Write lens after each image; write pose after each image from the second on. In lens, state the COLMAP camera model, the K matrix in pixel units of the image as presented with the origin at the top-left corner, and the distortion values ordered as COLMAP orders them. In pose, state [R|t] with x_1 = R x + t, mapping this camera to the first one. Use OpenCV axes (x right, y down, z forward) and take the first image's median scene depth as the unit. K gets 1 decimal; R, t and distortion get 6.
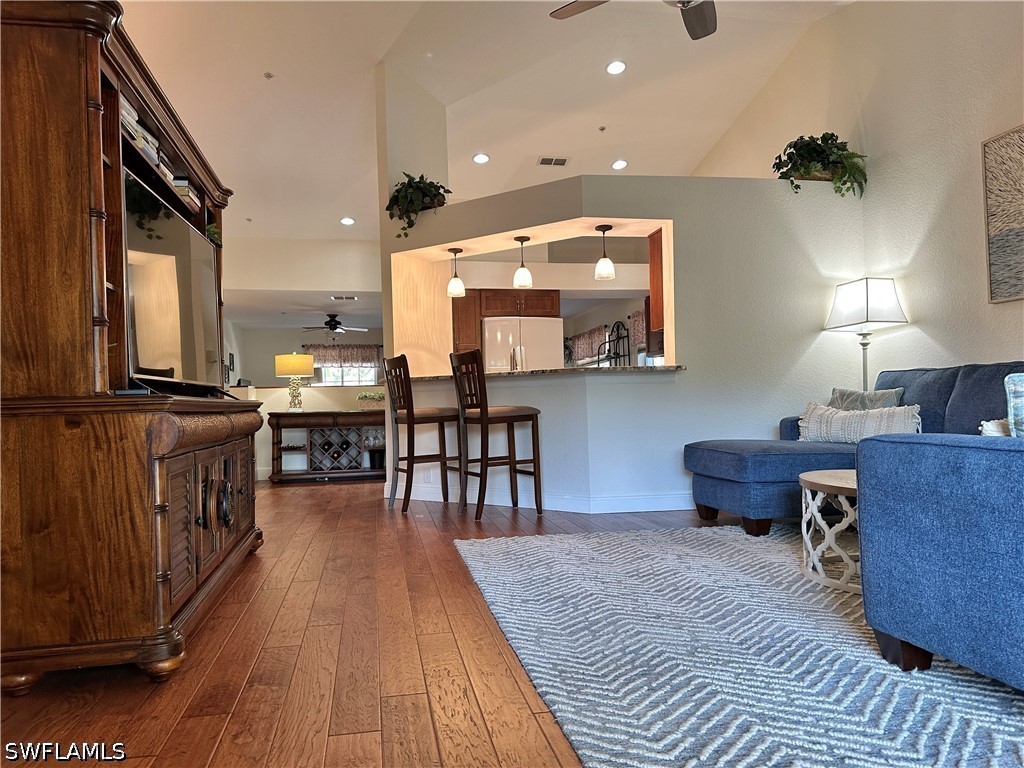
lens RADIAL K [[706.7, 0, 514.1], [0, 706.7, 389.8], [0, 0, 1]] dist [0.086759, -0.115292]
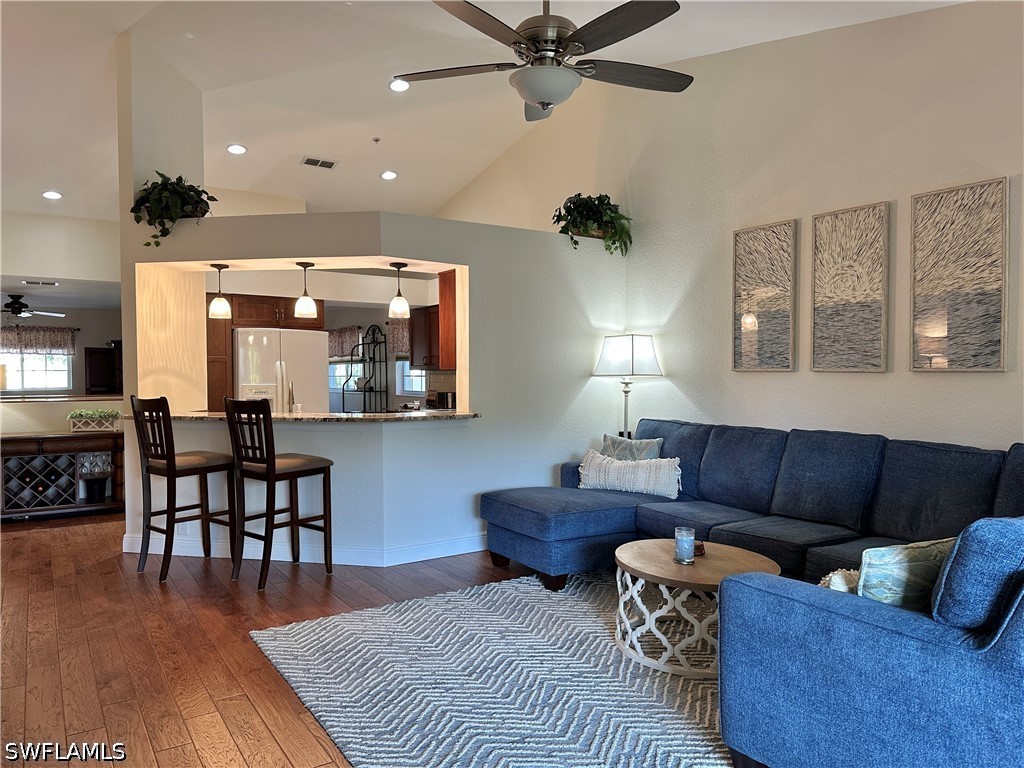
lens RADIAL K [[706.7, 0, 514.1], [0, 706.7, 389.8], [0, 0, 1]] dist [0.086759, -0.115292]
pose [[0.923813, 0.014442, 0.382571, -0.093679], [-0.029734, 0.998976, 0.034088, -0.096077], [-0.381687, -0.042867, 0.923297, 0.045505]]
